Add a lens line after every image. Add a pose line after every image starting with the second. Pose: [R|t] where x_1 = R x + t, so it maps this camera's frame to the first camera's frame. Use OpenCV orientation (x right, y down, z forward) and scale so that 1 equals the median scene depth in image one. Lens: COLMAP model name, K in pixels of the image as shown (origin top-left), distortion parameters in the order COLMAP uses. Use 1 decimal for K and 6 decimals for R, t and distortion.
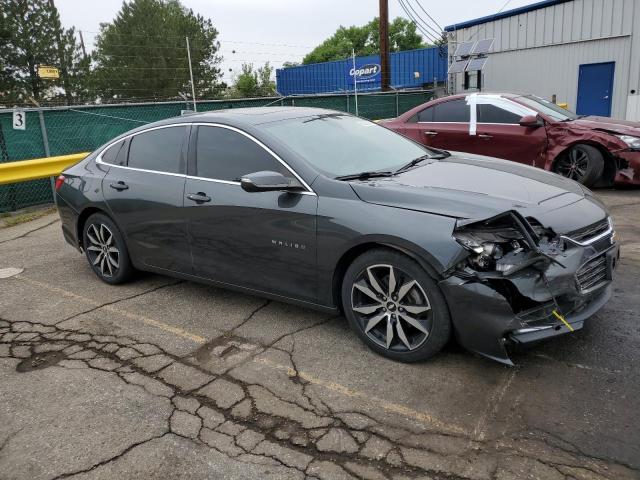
lens RADIAL K [[507.9, 0, 321.5], [0, 507.9, 242.2], [0, 0, 1]] dist [0.045096, 0.006123]
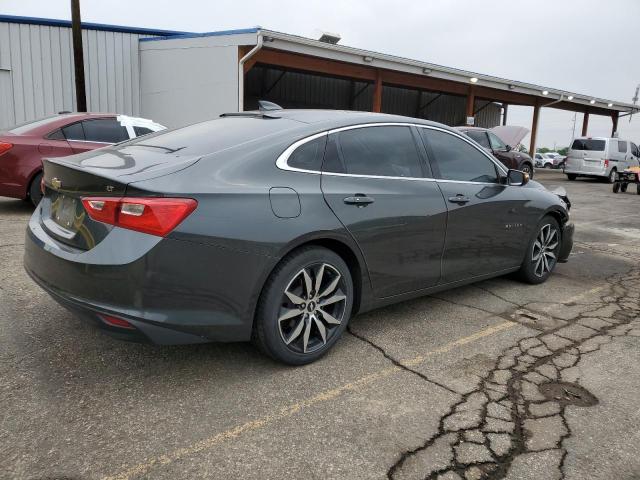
lens RADIAL K [[507.9, 0, 320.4], [0, 507.9, 240.6], [0, 0, 1]] dist [0.045096, 0.006123]
pose [[0.165619, -0.112223, 0.979784, -1.324055], [0.194542, 0.977700, 0.079100, -0.145335], [-0.966811, 0.177509, 0.183758, 1.127403]]
